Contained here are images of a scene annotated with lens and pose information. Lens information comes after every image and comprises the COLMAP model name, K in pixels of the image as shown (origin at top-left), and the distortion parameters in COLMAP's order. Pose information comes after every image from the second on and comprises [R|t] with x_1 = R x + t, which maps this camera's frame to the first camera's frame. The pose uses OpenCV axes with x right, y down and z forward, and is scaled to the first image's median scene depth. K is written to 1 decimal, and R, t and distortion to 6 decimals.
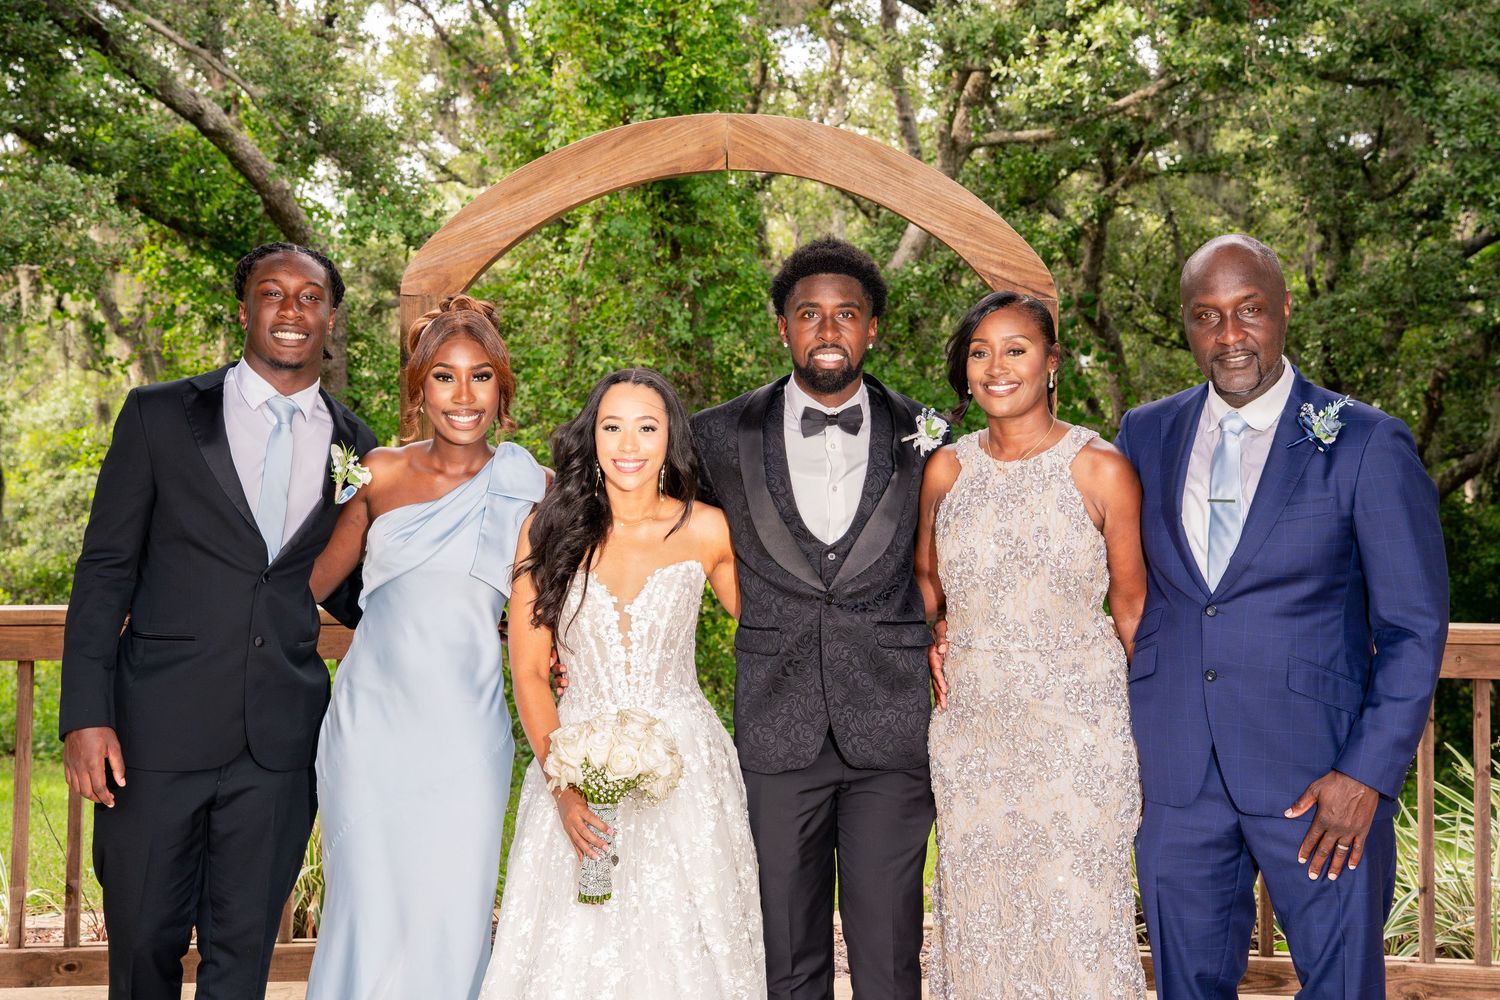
lens RADIAL K [[2468.1, 0, 739.0], [0, 2468.1, 475.9], [0, 0, 1]] dist [0.362935, 0.074032]
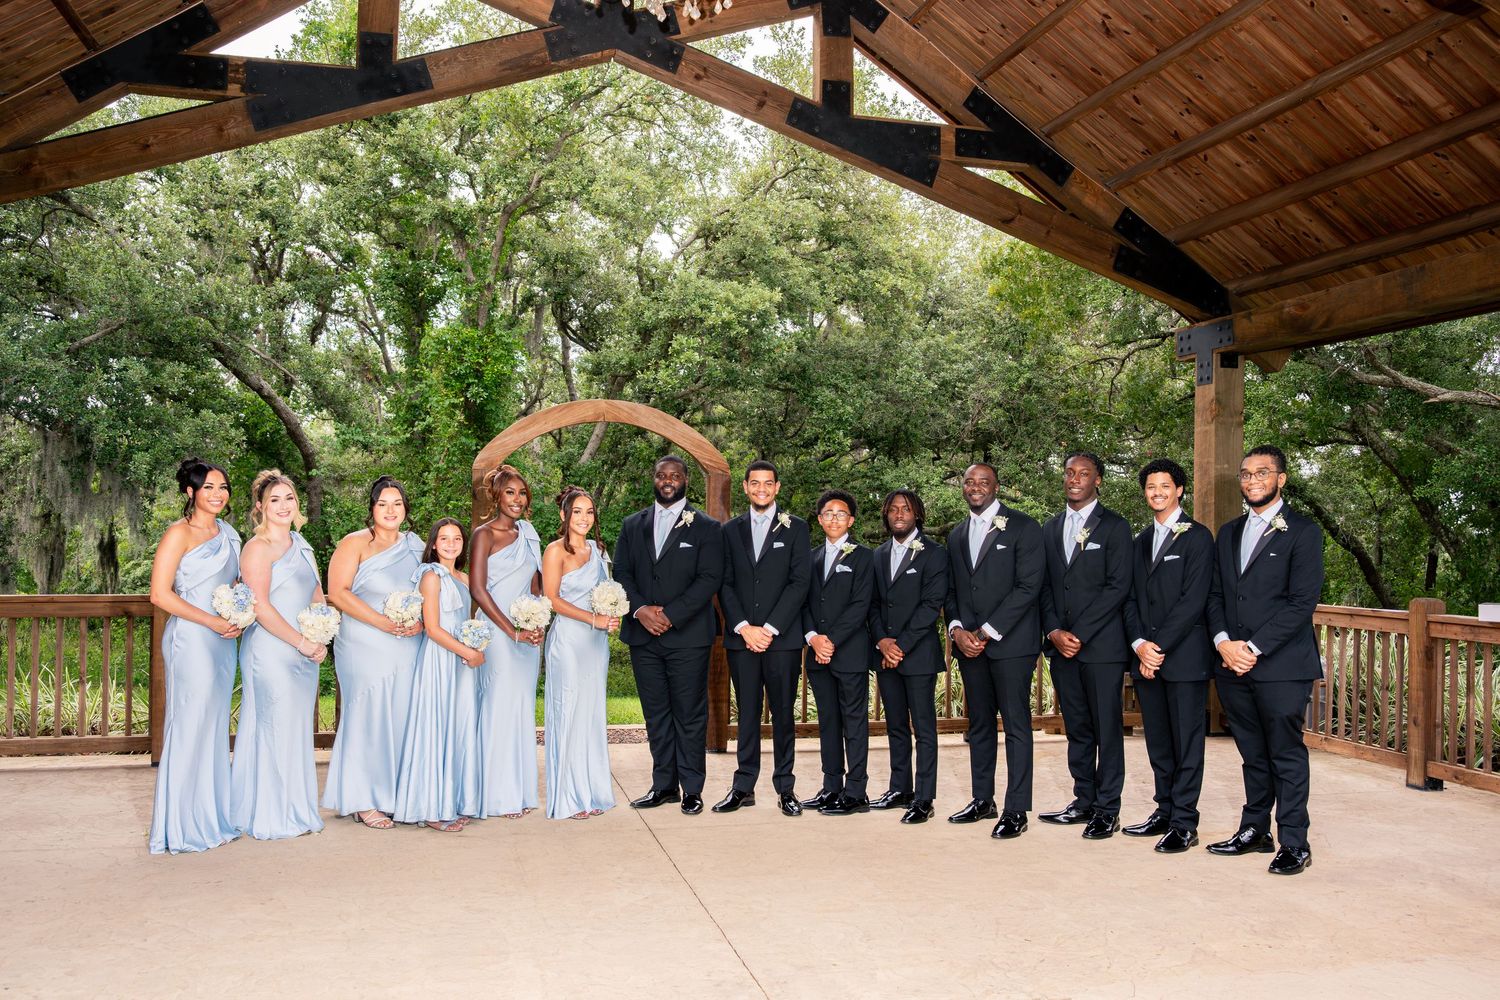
lens RADIAL K [[1229.7, 0, 745.1], [0, 1229.7, 496.4], [0, 0, 1]] dist [-0.099072, 0.084787]
pose [[0.971047, 0.009388, 0.238704, -0.056605], [0.004663, 0.998292, -0.058229, 0.009608], [-0.238843, 0.057656, 0.969345, -0.083717]]
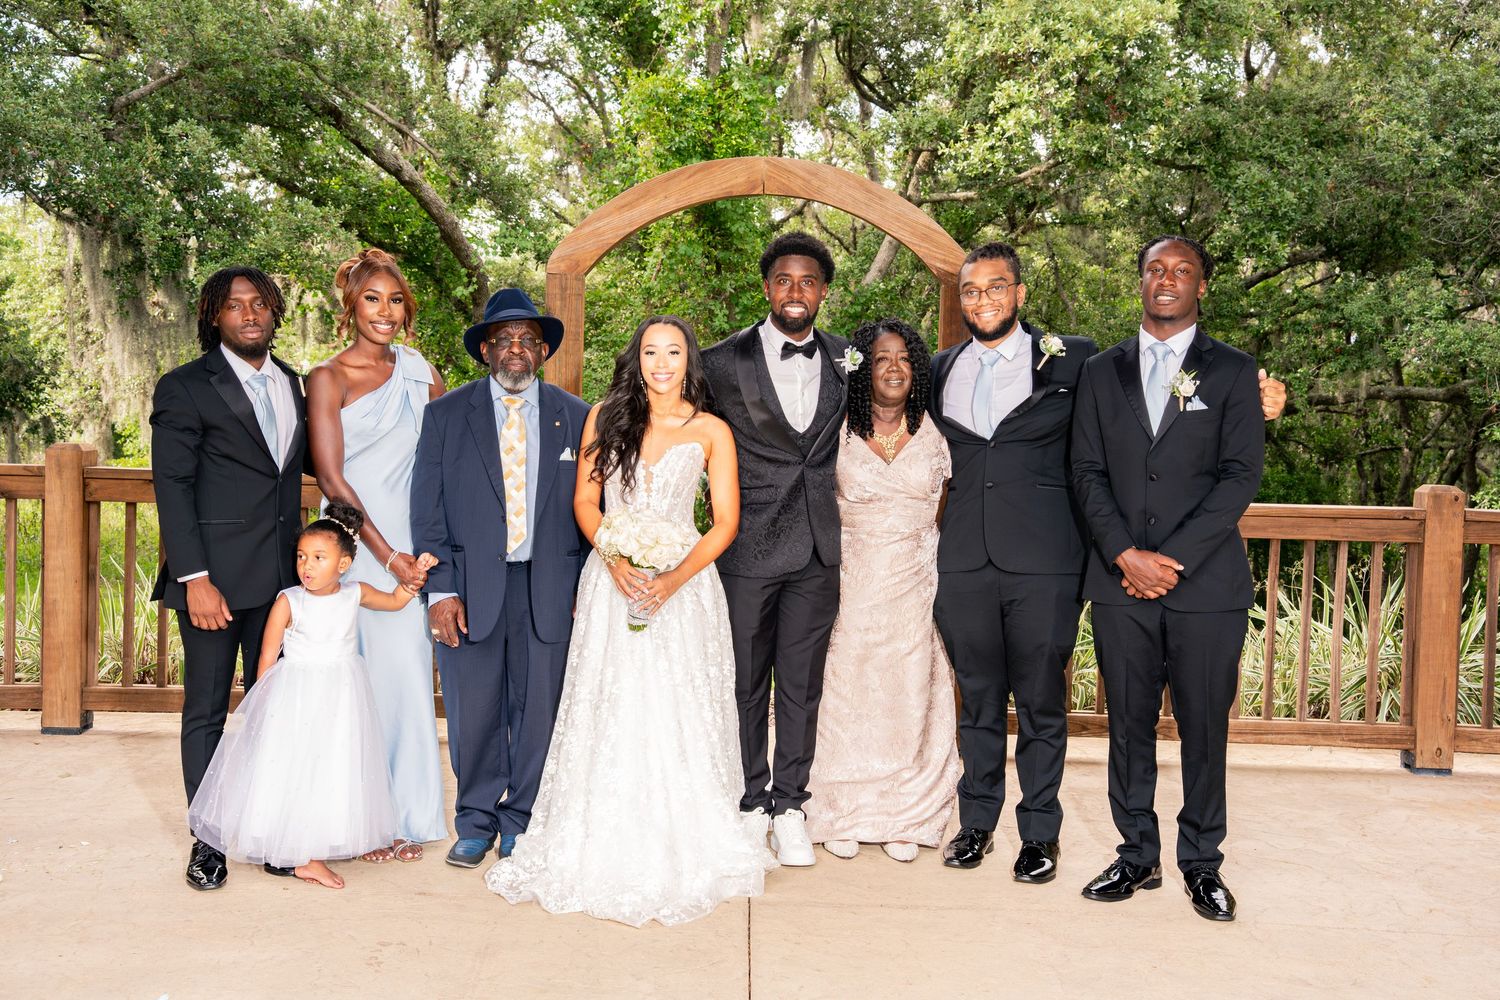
lens RADIAL K [[1703.7, 0, 760.3], [0, 1703.7, 495.7], [0, 0, 1]] dist [0.120154, 0.048852]
pose [[0.999769, 0.020704, 0.005842, -0.003749], [-0.020889, 0.999214, 0.033692, 0.008814], [-0.005140, -0.033807, 0.999415, -0.014748]]
